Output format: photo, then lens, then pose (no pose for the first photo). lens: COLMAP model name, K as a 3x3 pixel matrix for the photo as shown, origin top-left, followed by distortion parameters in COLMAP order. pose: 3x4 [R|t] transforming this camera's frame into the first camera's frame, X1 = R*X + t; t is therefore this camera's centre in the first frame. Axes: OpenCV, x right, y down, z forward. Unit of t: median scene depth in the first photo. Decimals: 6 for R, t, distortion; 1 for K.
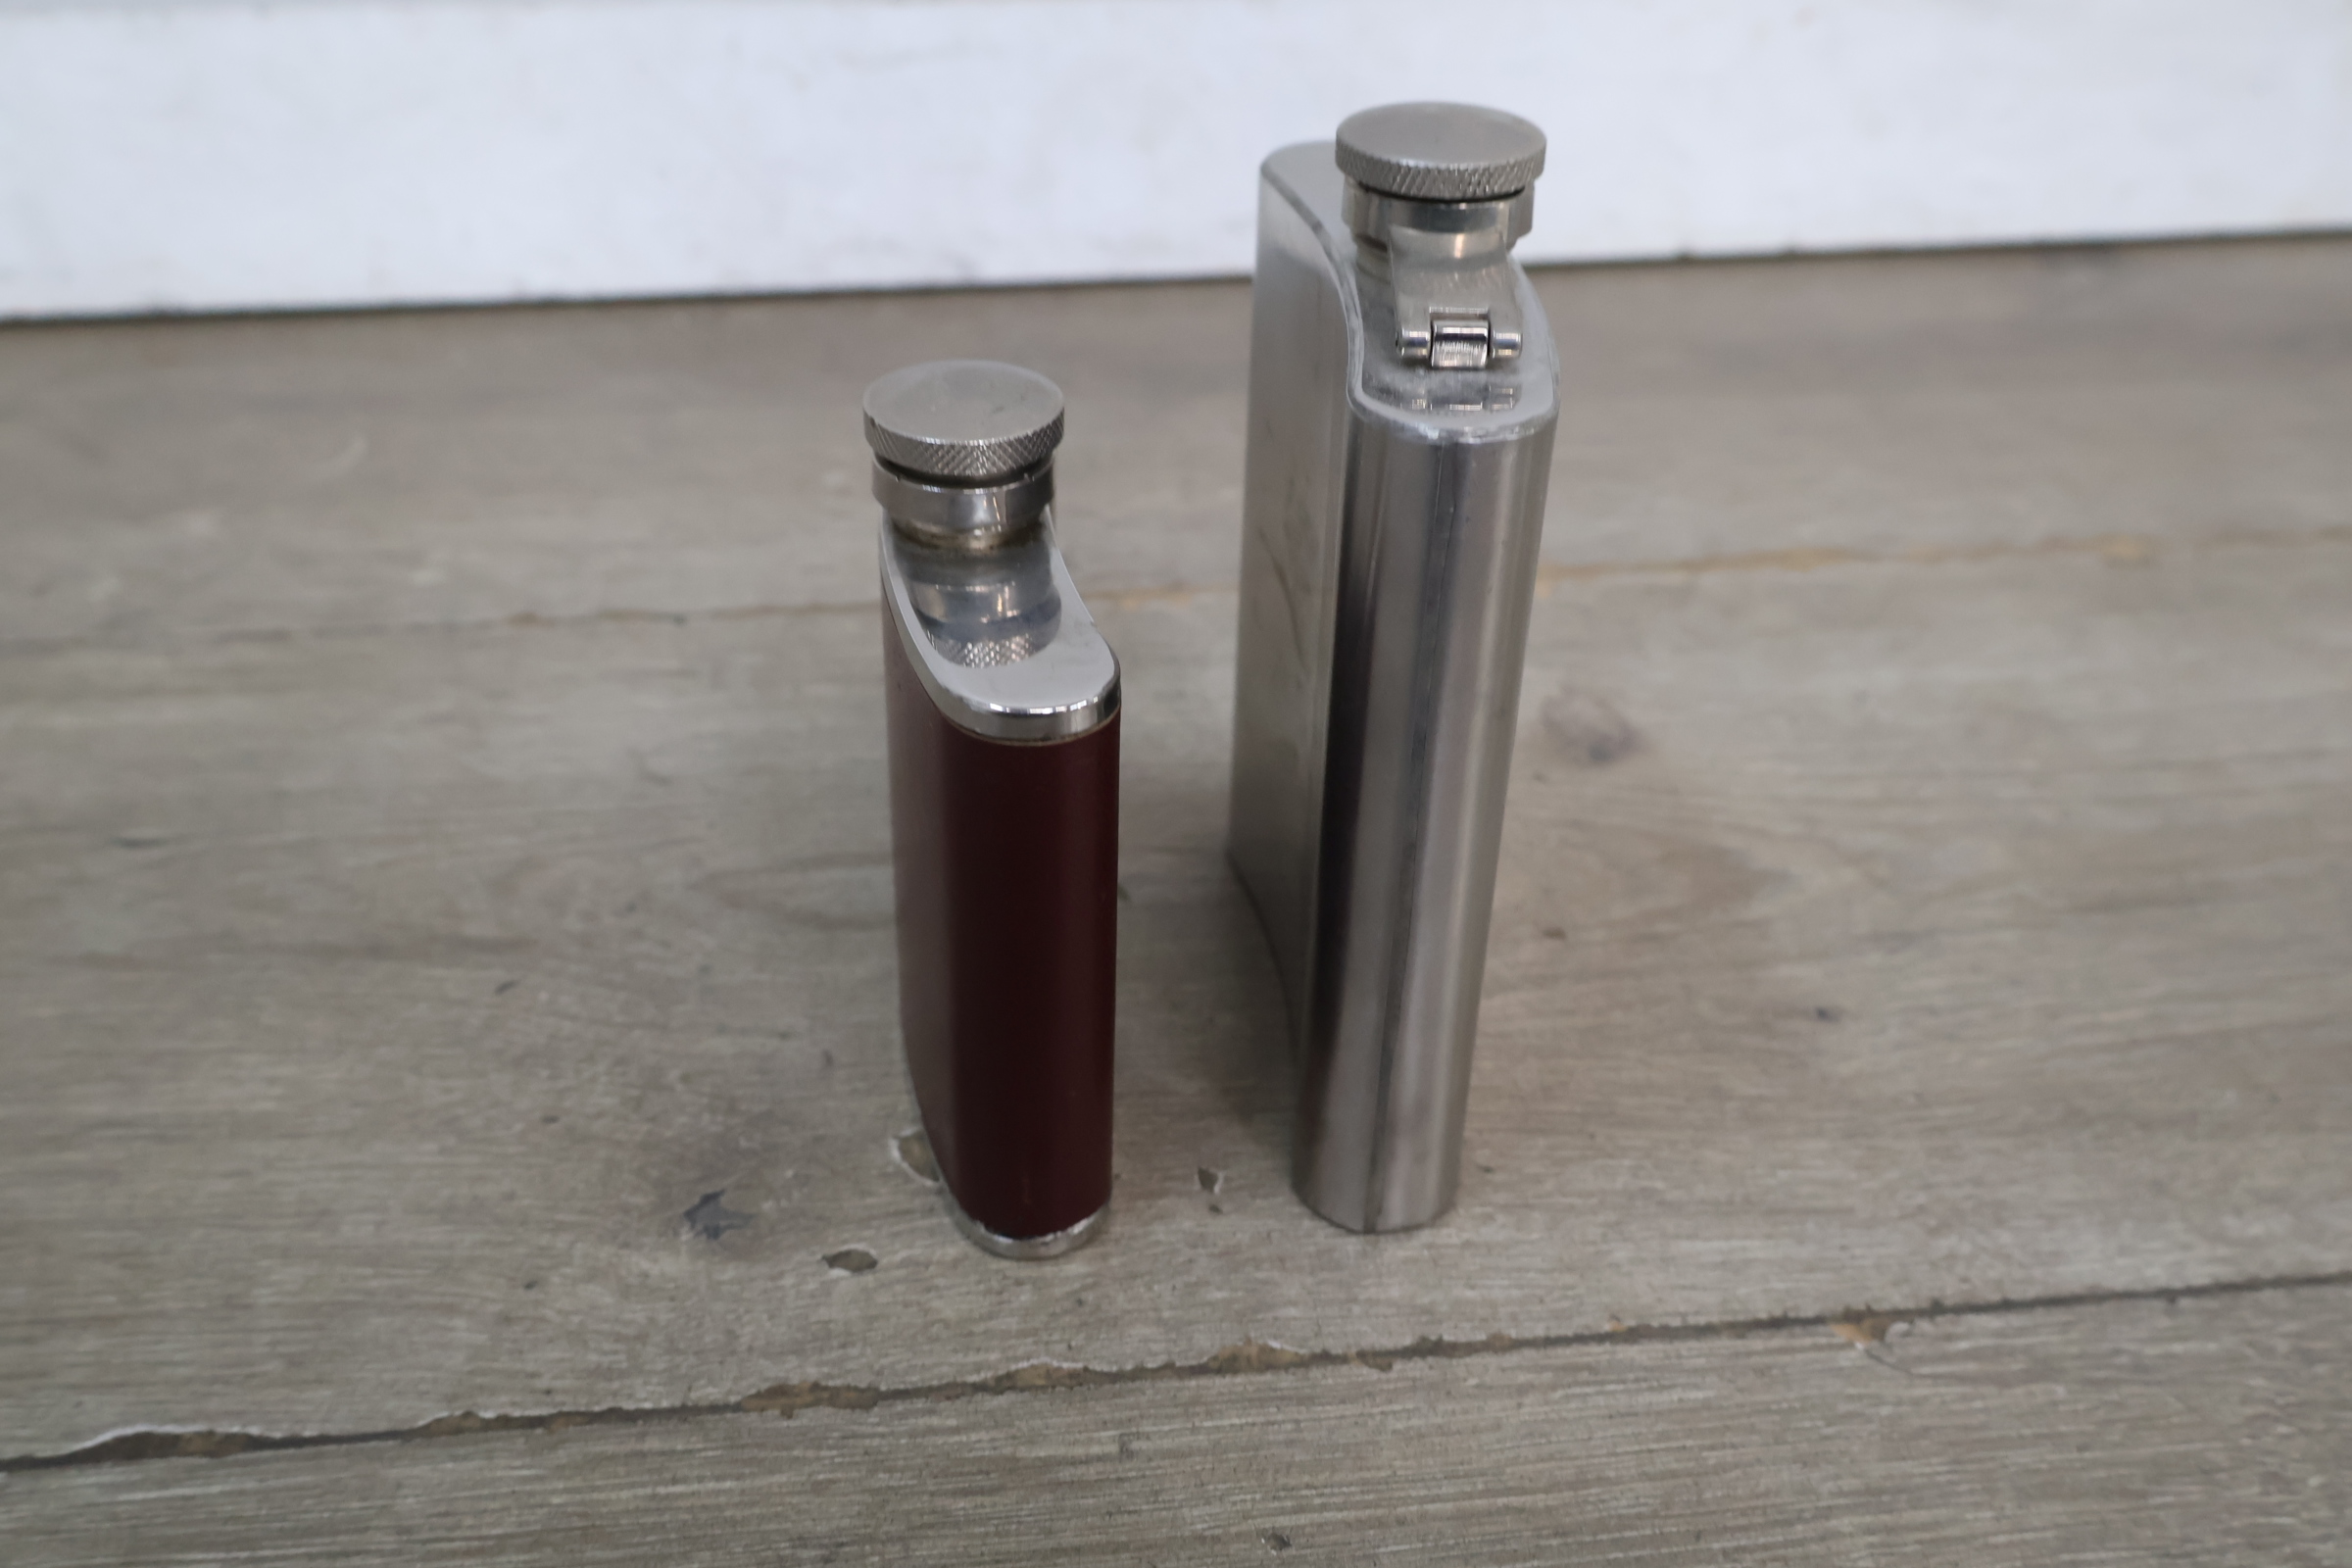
lens RADIAL K [[2216.8, 0, 1169.5], [0, 2216.8, 786.2], [0, 0, 1]] dist [0.019018, -0.007951]
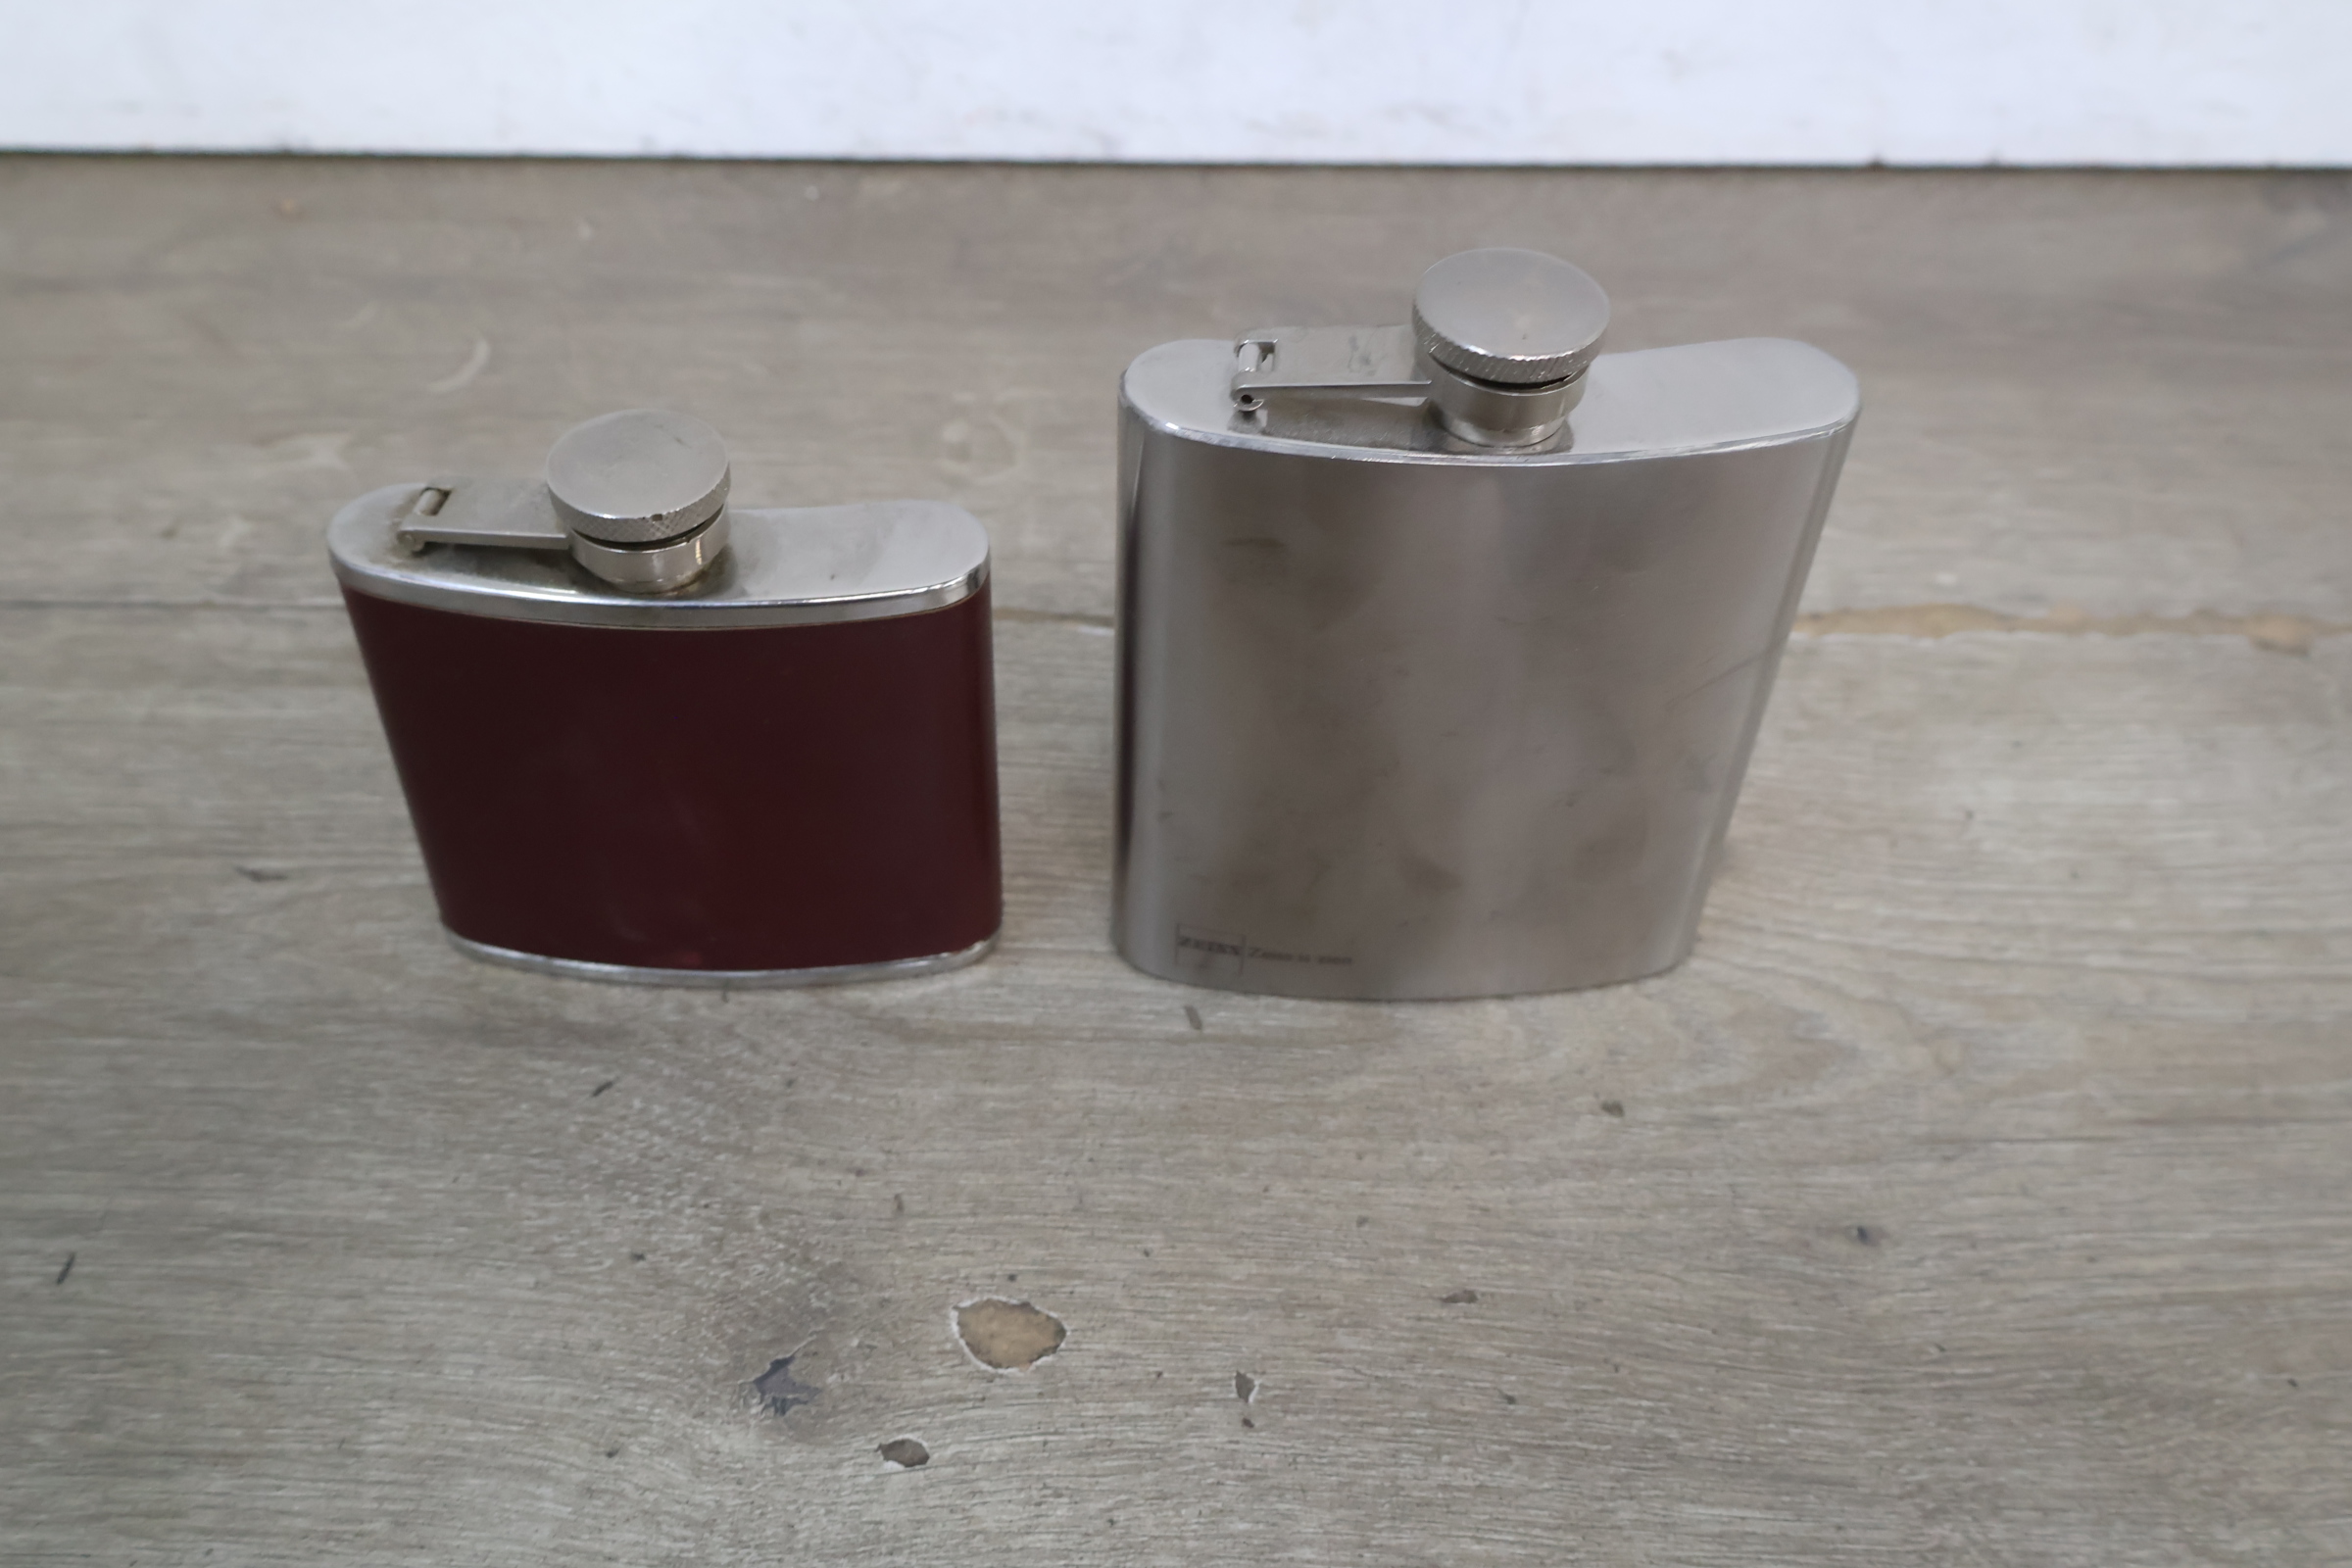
lens RADIAL K [[2216.8, 0, 1169.5], [0, 2216.8, 786.2], [0, 0, 1]] dist [0.019018, -0.007951]
pose [[0.995181, 0.082206, -0.053449, 0.015414], [-0.068779, 0.973740, 0.217024, -0.342336], [0.069886, -0.212302, 0.974702, 0.026233]]
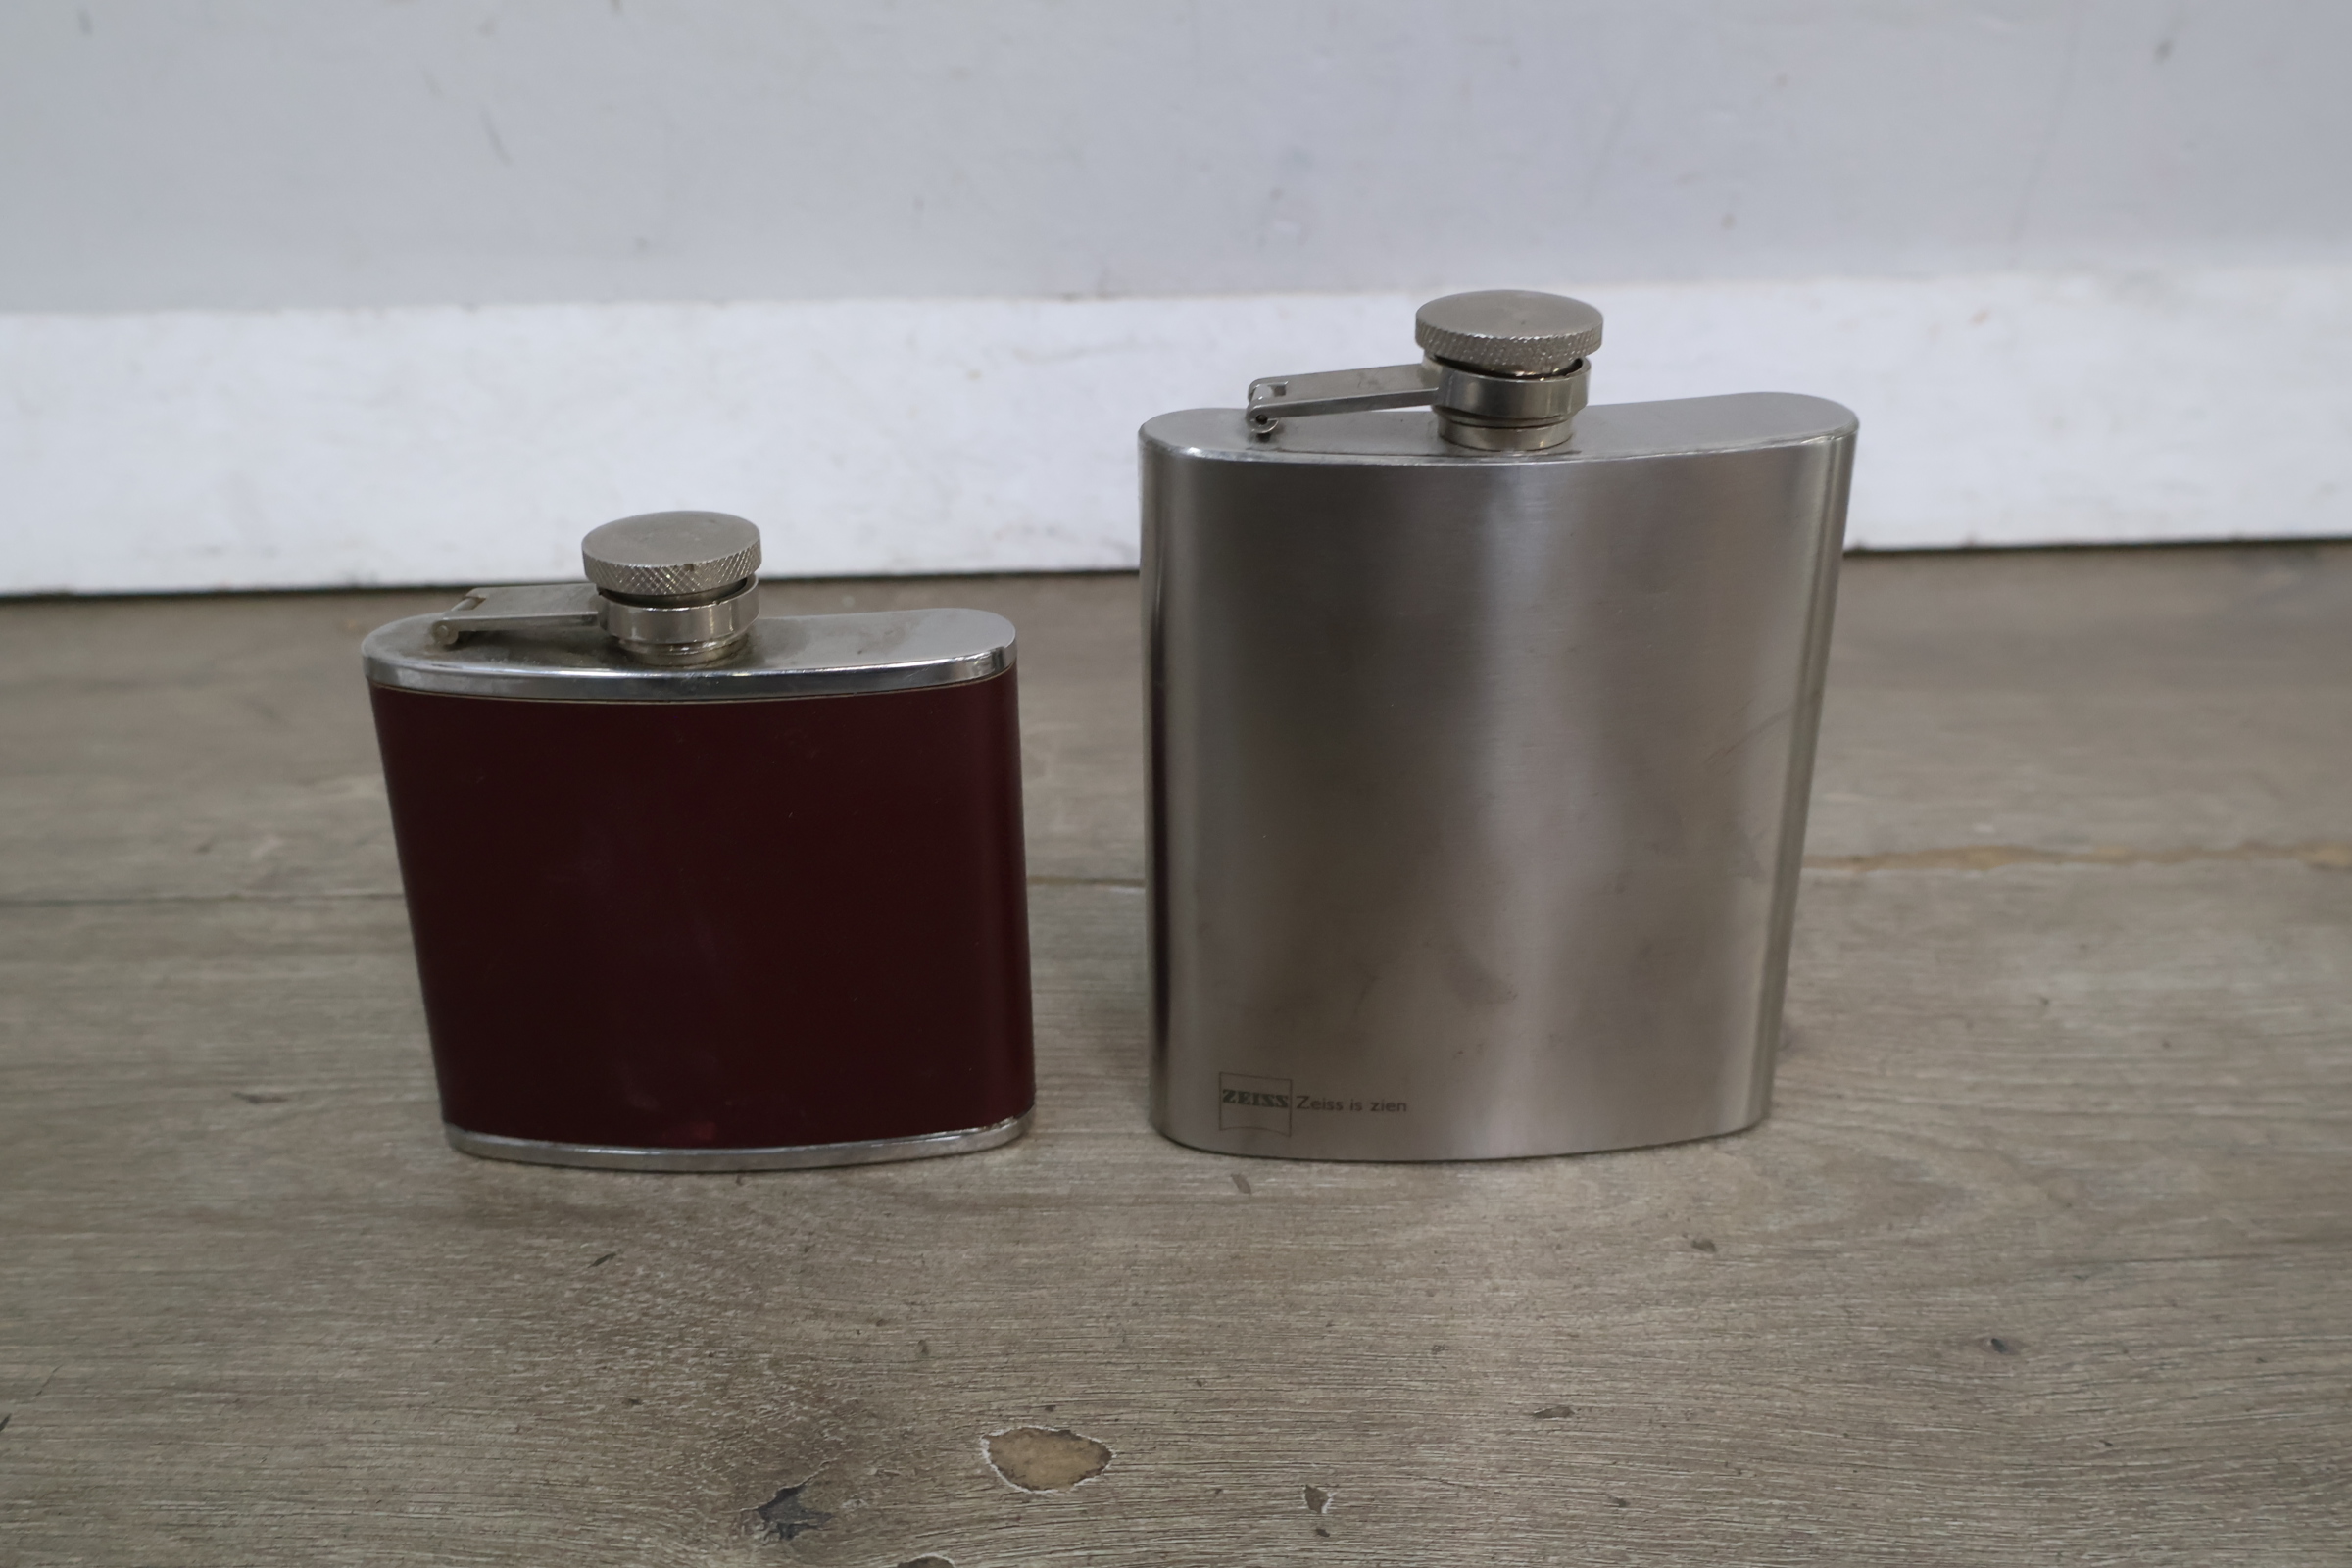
lens RADIAL K [[2216.8, 0, 1169.5], [0, 2216.8, 786.2], [0, 0, 1]] dist [0.019018, -0.007951]
pose [[0.995984, 0.020108, -0.087250, 0.032628], [-0.031551, 0.990771, -0.131822, 0.006561], [0.083794, 0.134046, 0.987426, 0.039040]]
